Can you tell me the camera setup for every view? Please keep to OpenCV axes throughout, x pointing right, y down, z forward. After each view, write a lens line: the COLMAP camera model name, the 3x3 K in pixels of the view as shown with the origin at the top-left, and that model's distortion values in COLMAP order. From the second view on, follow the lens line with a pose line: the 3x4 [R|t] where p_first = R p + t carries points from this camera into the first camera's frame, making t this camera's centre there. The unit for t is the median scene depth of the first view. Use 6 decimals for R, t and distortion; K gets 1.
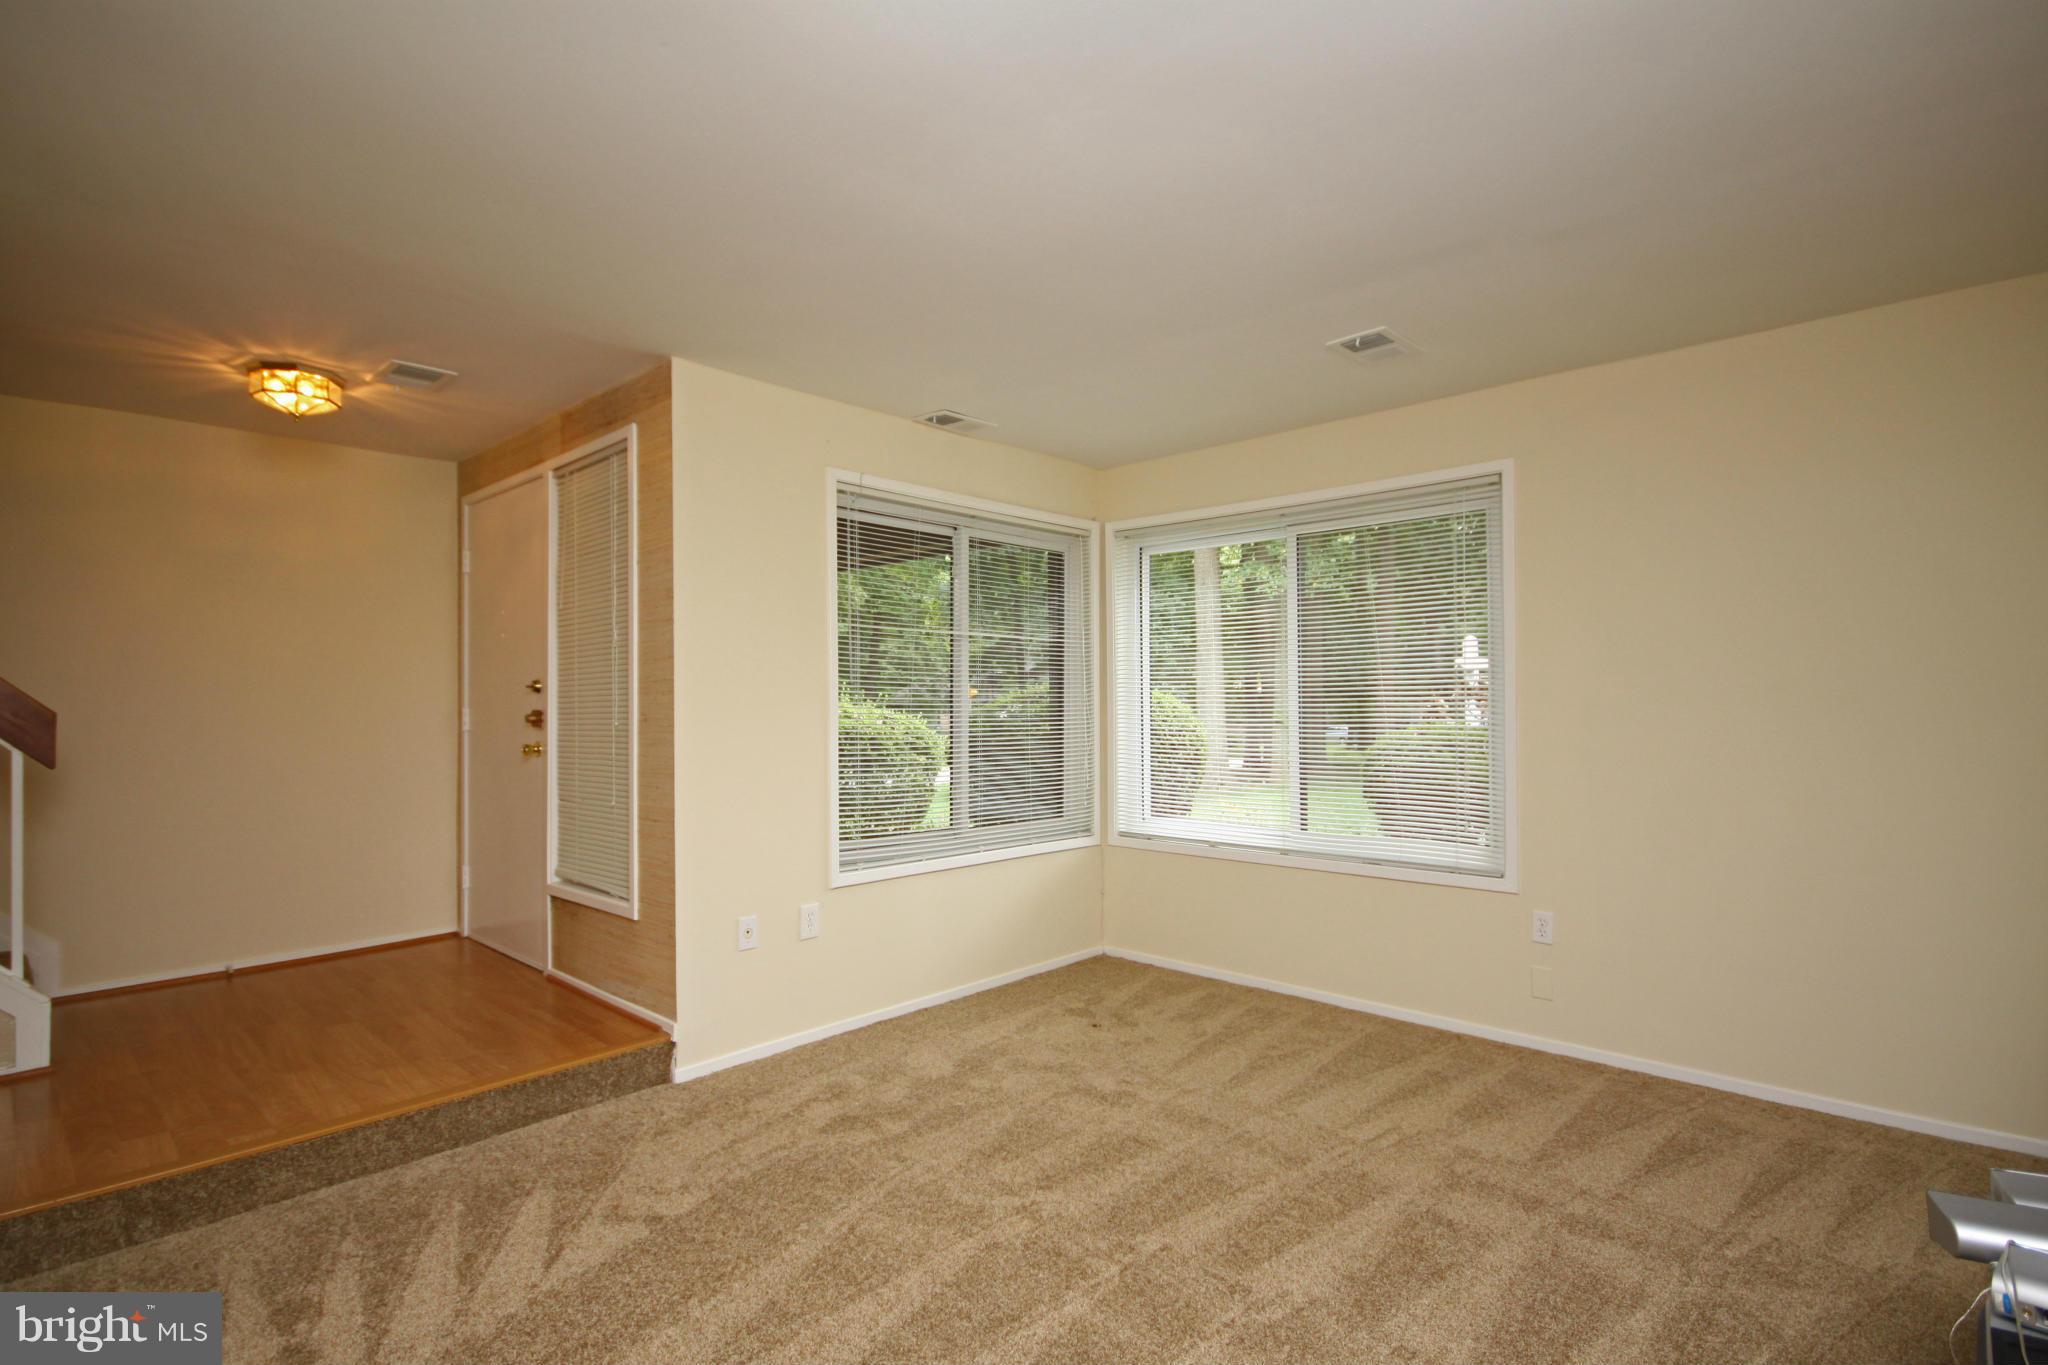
lens RADIAL K [[1005.3, 0, 1012.0], [0, 1005.3, 679.1], [0, 0, 1]] dist [-0.002105, 0.000569]
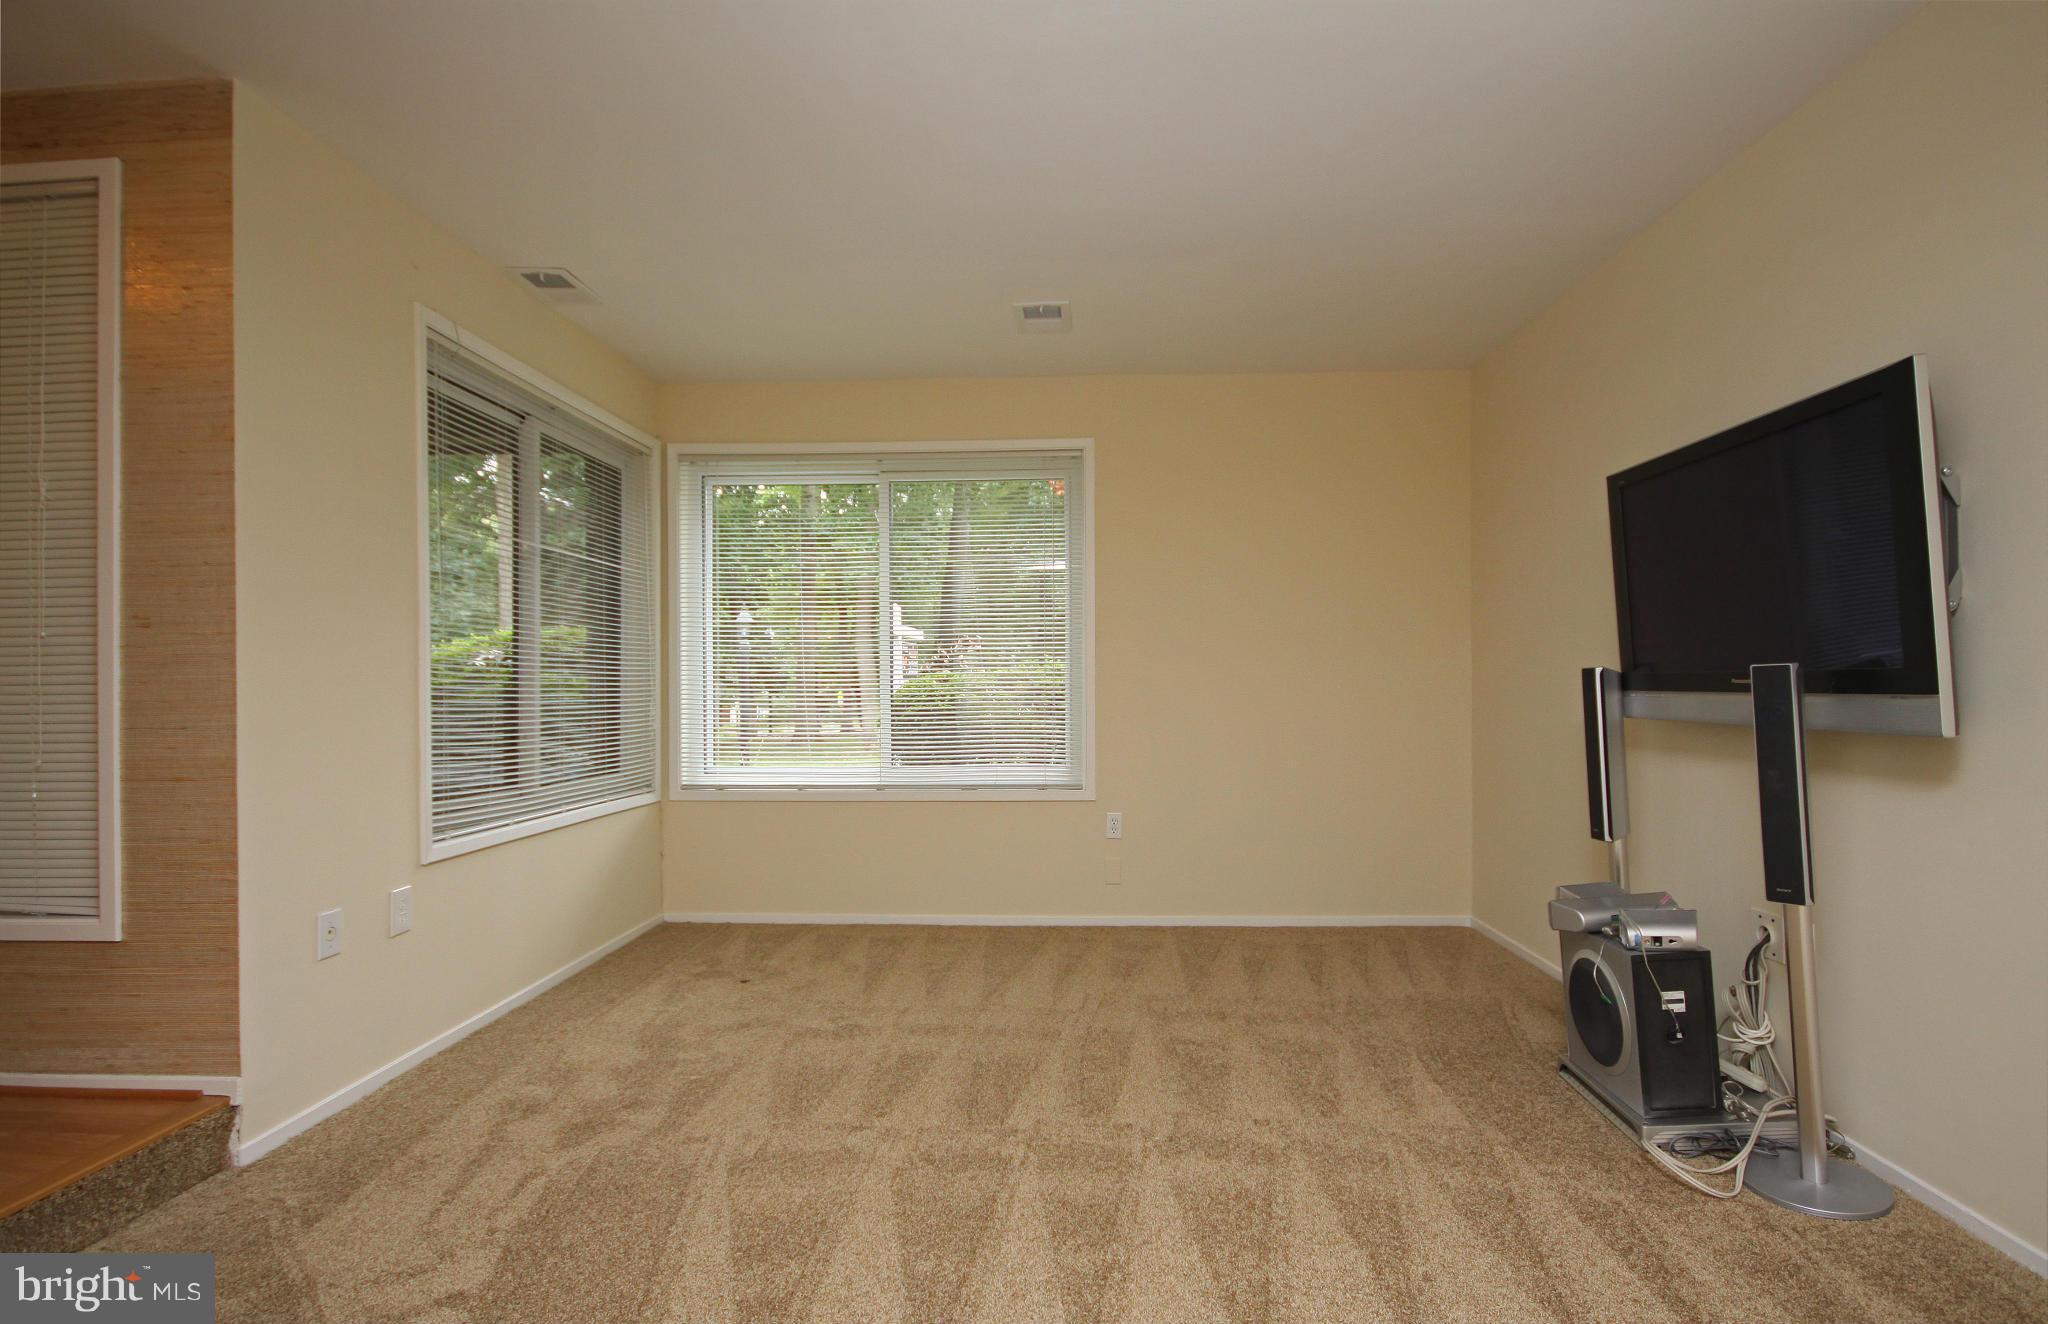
lens RADIAL K [[1032.1, 0, 1035.1], [0, 1032.1, 672.1], [0, 0, 1]] dist [-0.002063, -0.001136]
pose [[0.741804, 0.011685, 0.670515, -0.395037], [-0.014610, 0.999892, -0.001261, 0.064504], [-0.670458, -0.008861, 0.741894, 0.135338]]
